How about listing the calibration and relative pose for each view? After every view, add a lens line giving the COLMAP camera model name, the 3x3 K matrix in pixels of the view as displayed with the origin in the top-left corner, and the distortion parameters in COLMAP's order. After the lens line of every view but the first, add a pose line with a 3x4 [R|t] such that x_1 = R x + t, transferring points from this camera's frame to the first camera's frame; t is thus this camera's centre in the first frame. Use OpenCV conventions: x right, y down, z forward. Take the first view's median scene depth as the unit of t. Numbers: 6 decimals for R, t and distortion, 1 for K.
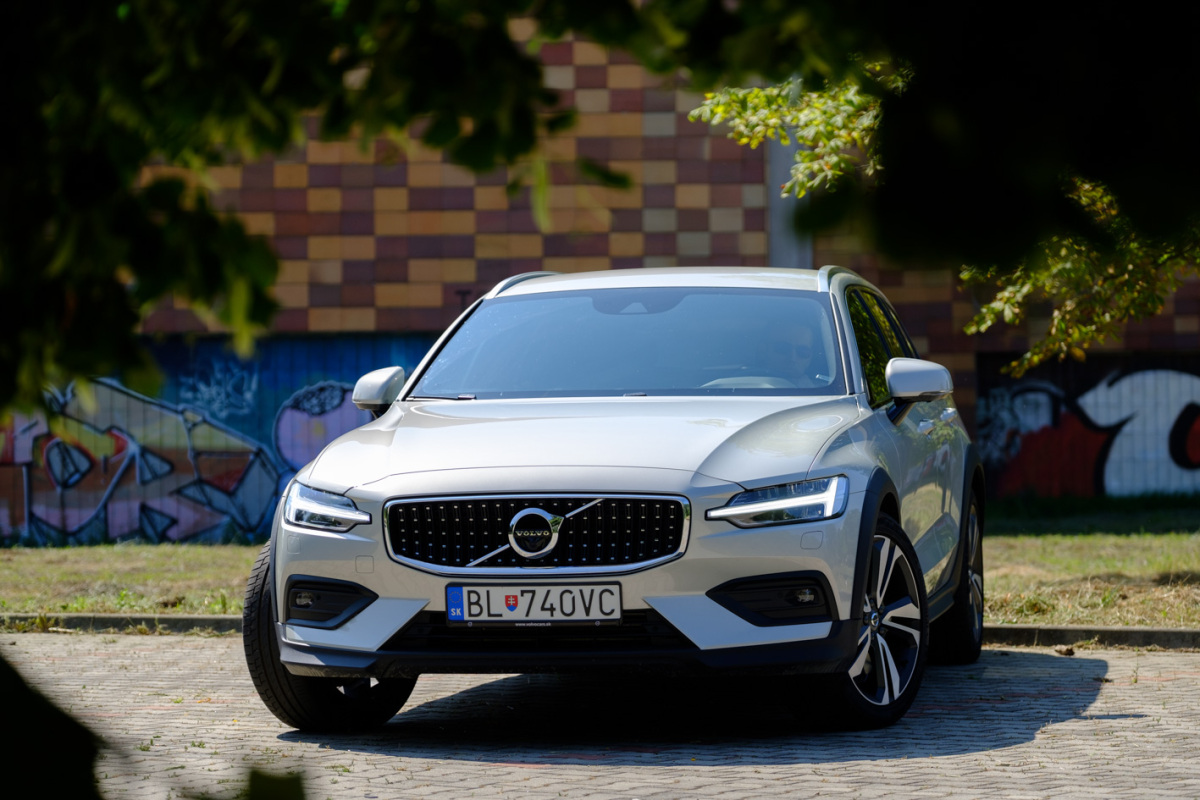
lens RADIAL K [[4001.8, 0, 606.0], [0, 4001.8, 396.7], [0, 0, 1]] dist [0.229308, 0.000000]
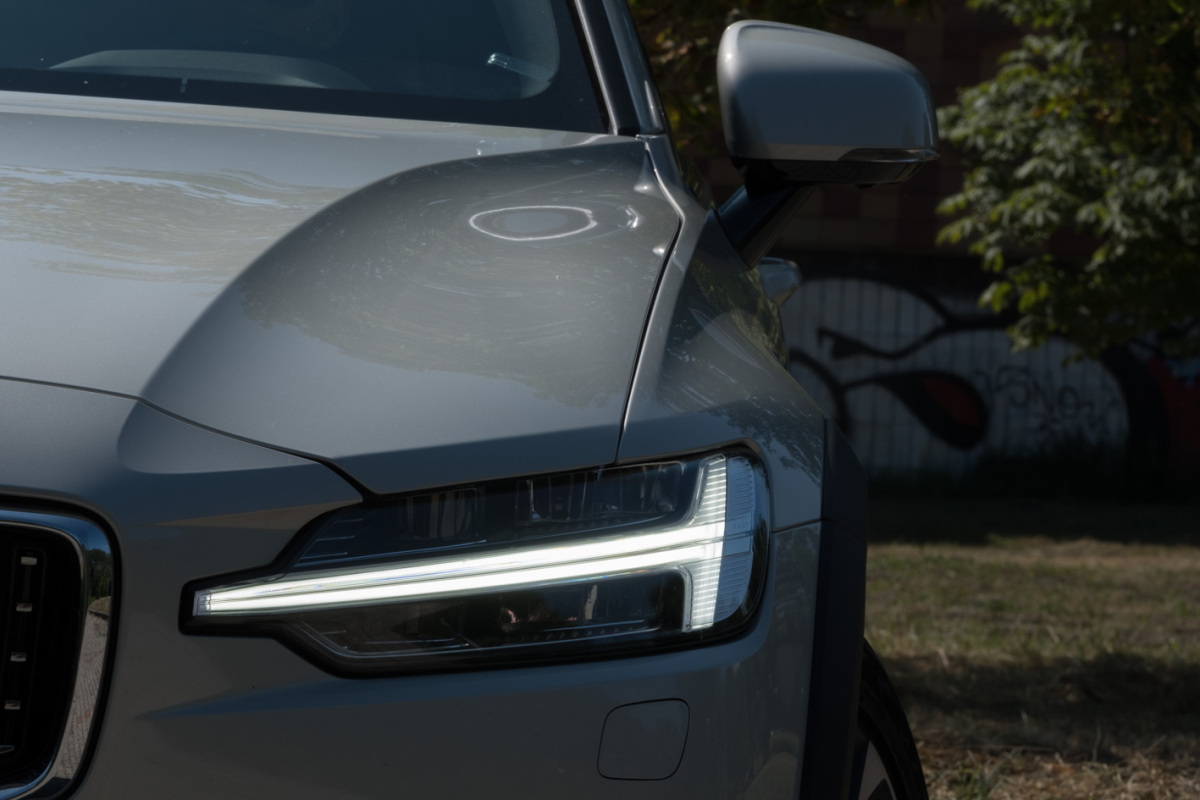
lens RADIAL K [[6173.3, 0, 600.0], [0, 6173.3, 400.0], [0, 0, 1]] dist [-0.320732, 0.000000]
pose [[0.981910, 0.054871, 0.181226, -0.011866], [-0.057658, 0.998285, 0.010142, 0.012714], [-0.180359, -0.020408, 0.983389, 0.608774]]
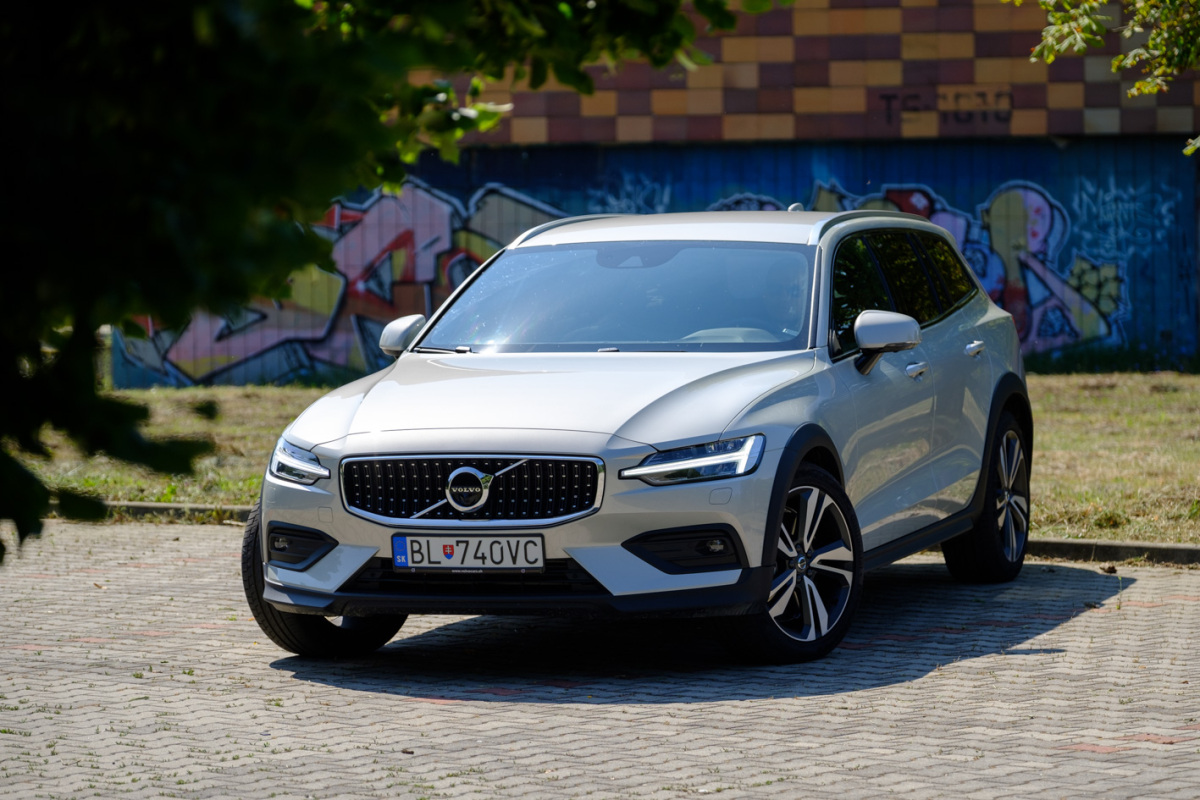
lens RADIAL K [[4559.8, 0, 595.0], [0, 4559.8, 404.4], [0, 0, 1]] dist [0.256319, 0.000000]
pose [[0.990577, 0.002578, -0.136932, 0.172029], [0.004896, 0.998517, 0.054214, -0.052459], [0.136869, -0.054373, 0.989096, -0.224413]]
